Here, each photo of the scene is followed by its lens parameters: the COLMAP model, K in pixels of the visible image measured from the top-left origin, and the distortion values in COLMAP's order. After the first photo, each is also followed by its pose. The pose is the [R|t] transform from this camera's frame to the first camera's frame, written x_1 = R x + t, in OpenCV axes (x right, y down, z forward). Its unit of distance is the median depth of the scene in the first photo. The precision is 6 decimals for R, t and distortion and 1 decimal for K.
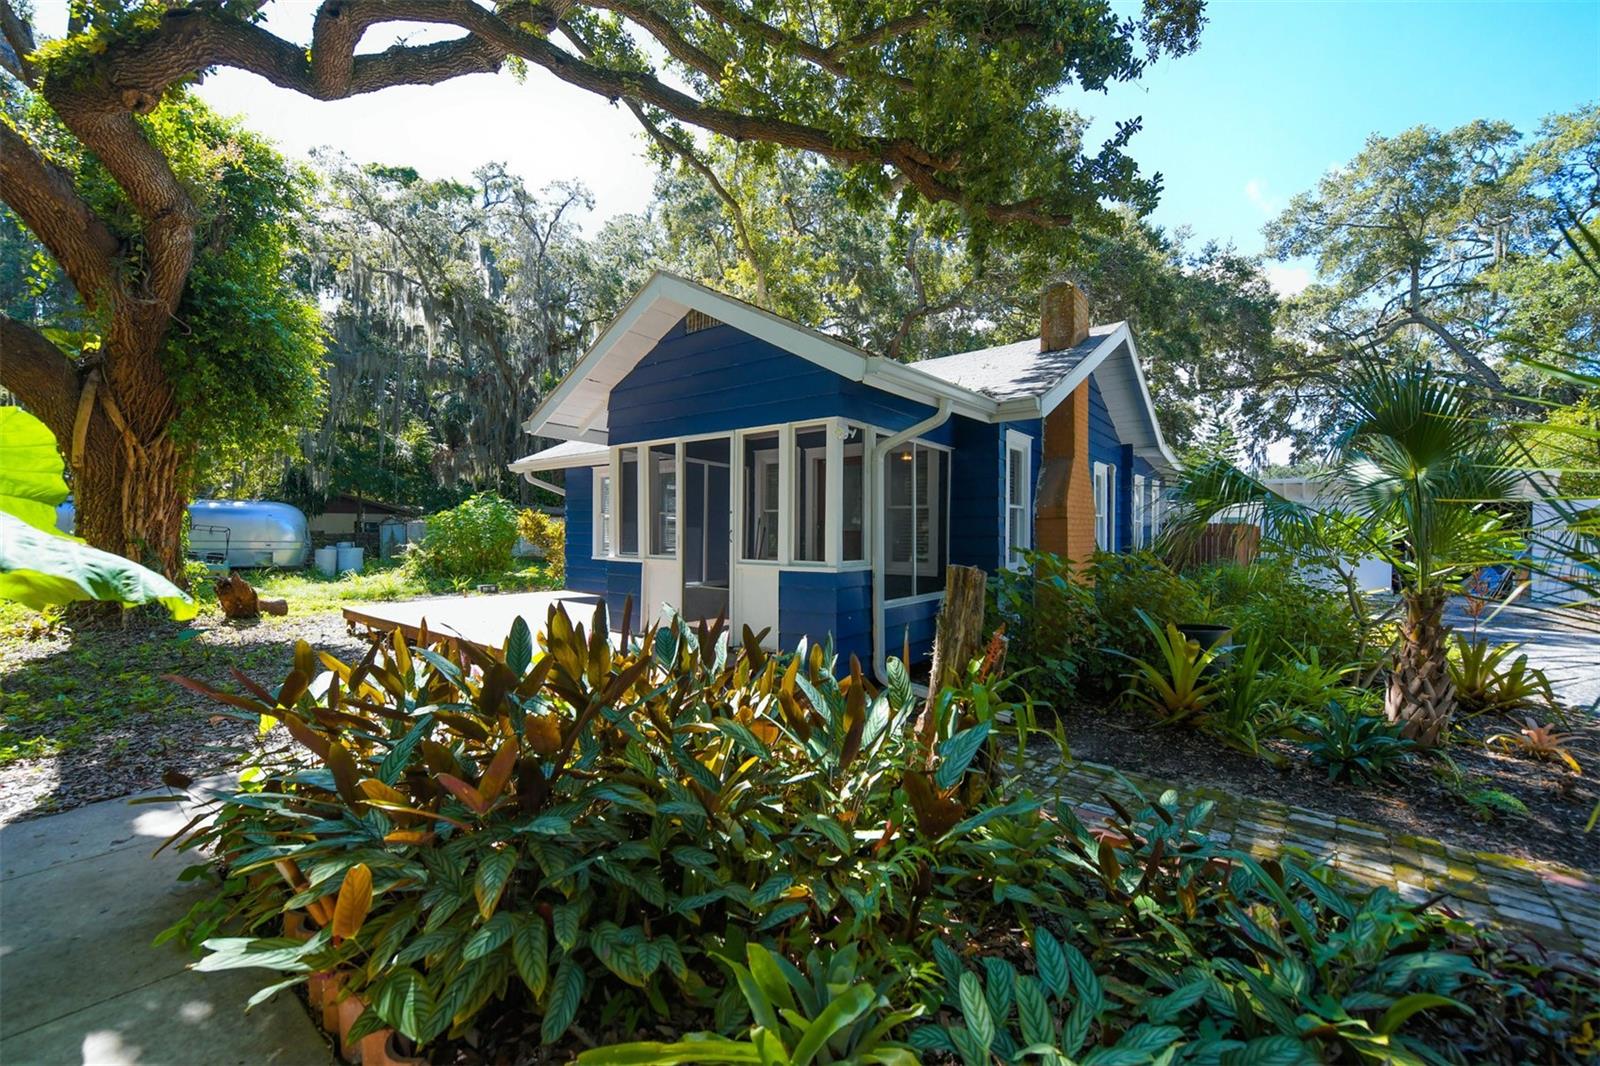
lens RADIAL K [[642.1, 0, 804.3], [0, 642.1, 534.4], [0, 0, 1]] dist [-0.006902, -0.000619]
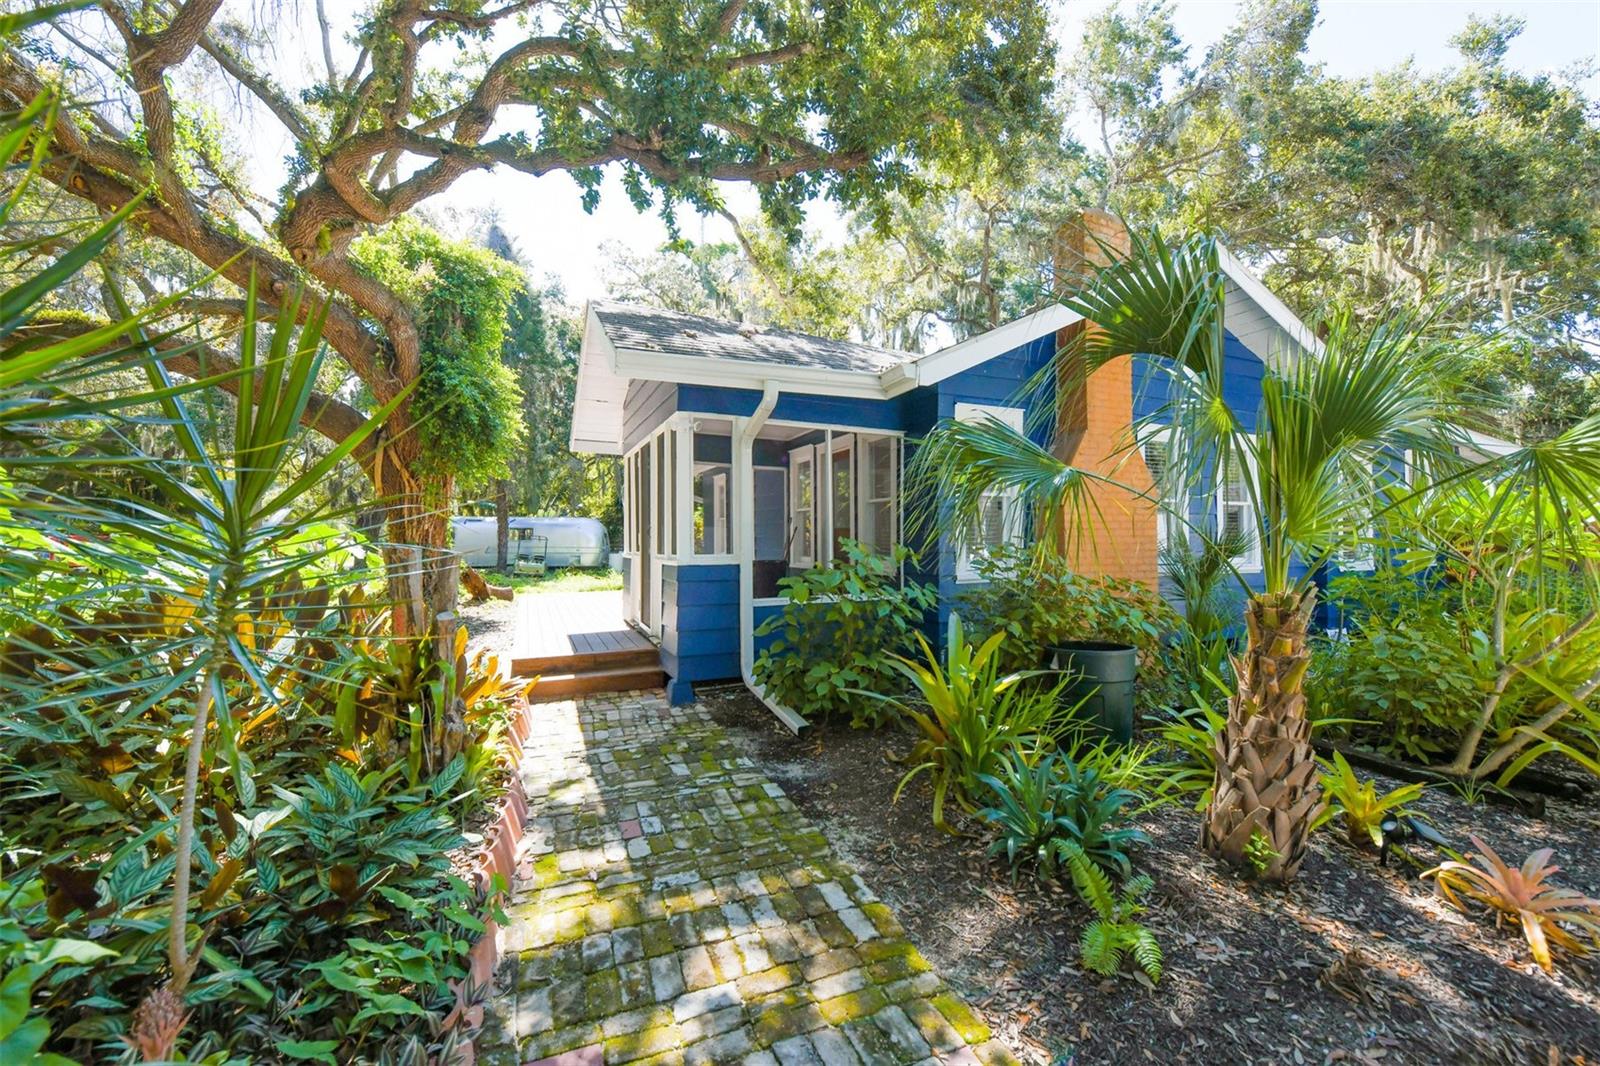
lens RADIAL K [[642.1, 0, 804.3], [0, 642.1, 534.4], [0, 0, 1]] dist [-0.006902, -0.000619]
pose [[0.877925, -0.012871, -0.478625, 0.235202], [0.006324, 0.999863, -0.015288, 0.008957], [0.478756, 0.010395, 0.877887, 0.068697]]
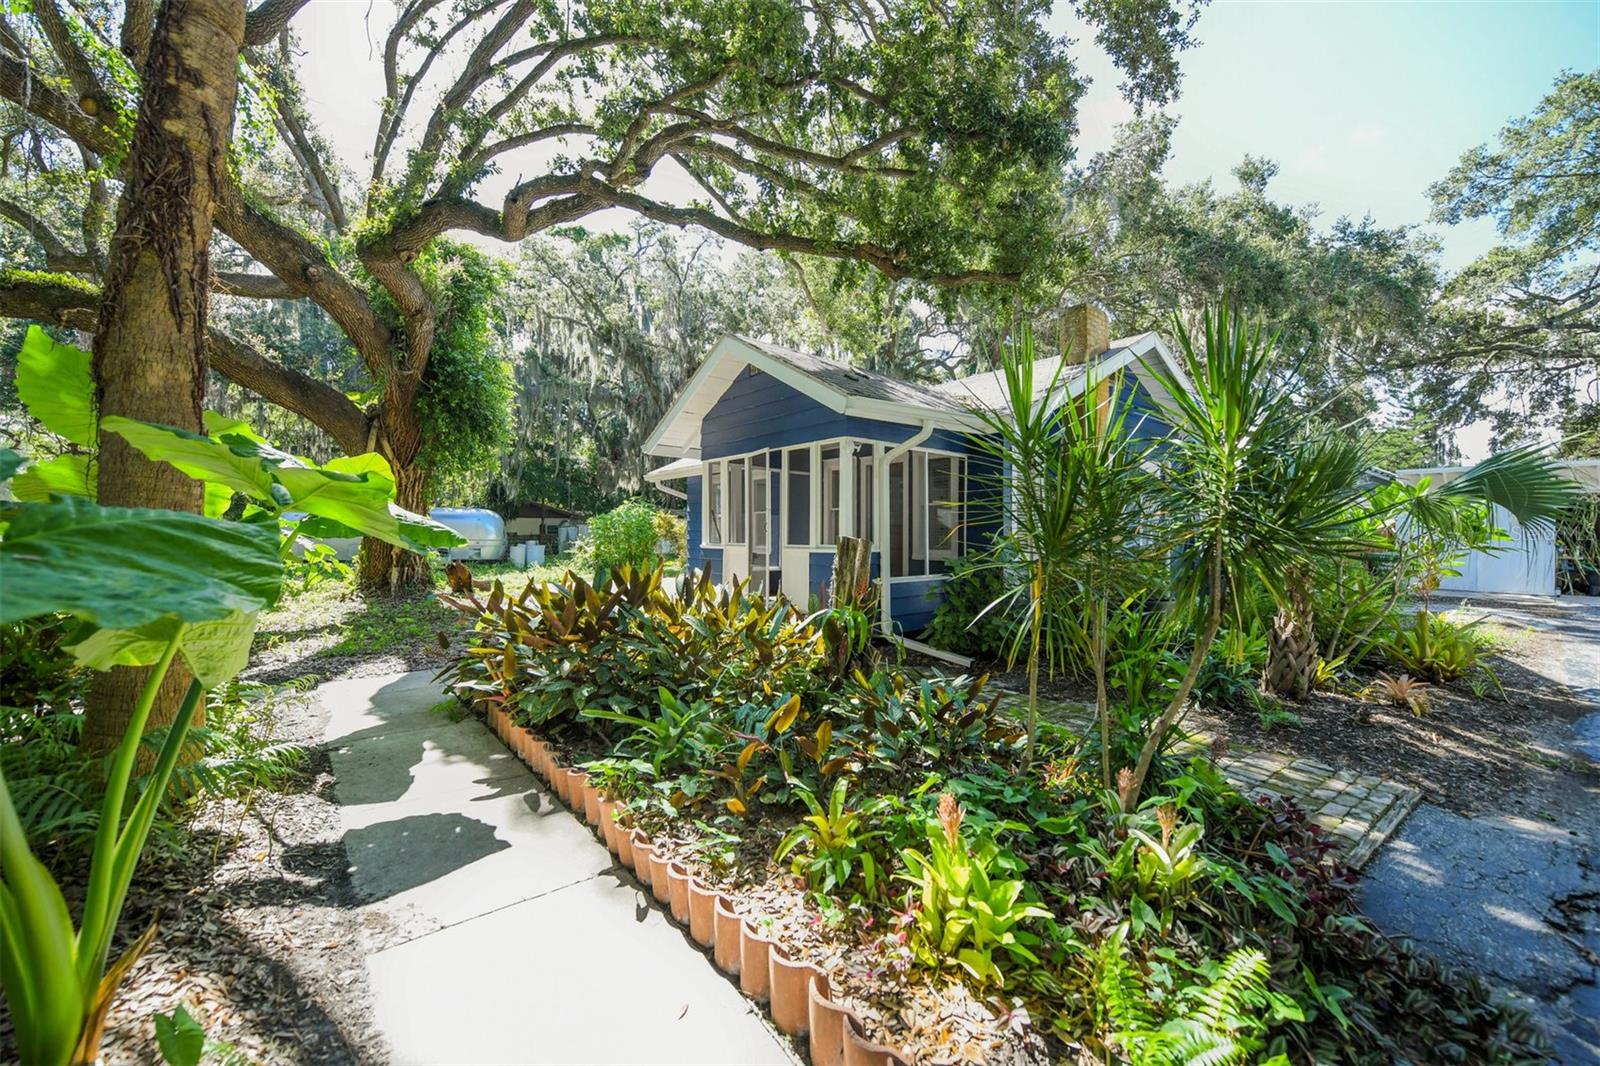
lens RADIAL K [[647.6, 0, 802.2], [0, 647.6, 534.1], [0, 0, 1]] dist [-0.008225, -0.000093]
pose [[0.973318, -0.004178, -0.229422, 0.090597], [0.003183, 0.999984, -0.004709, 0.008862], [0.229438, 0.003853, 0.973316, -0.110901]]
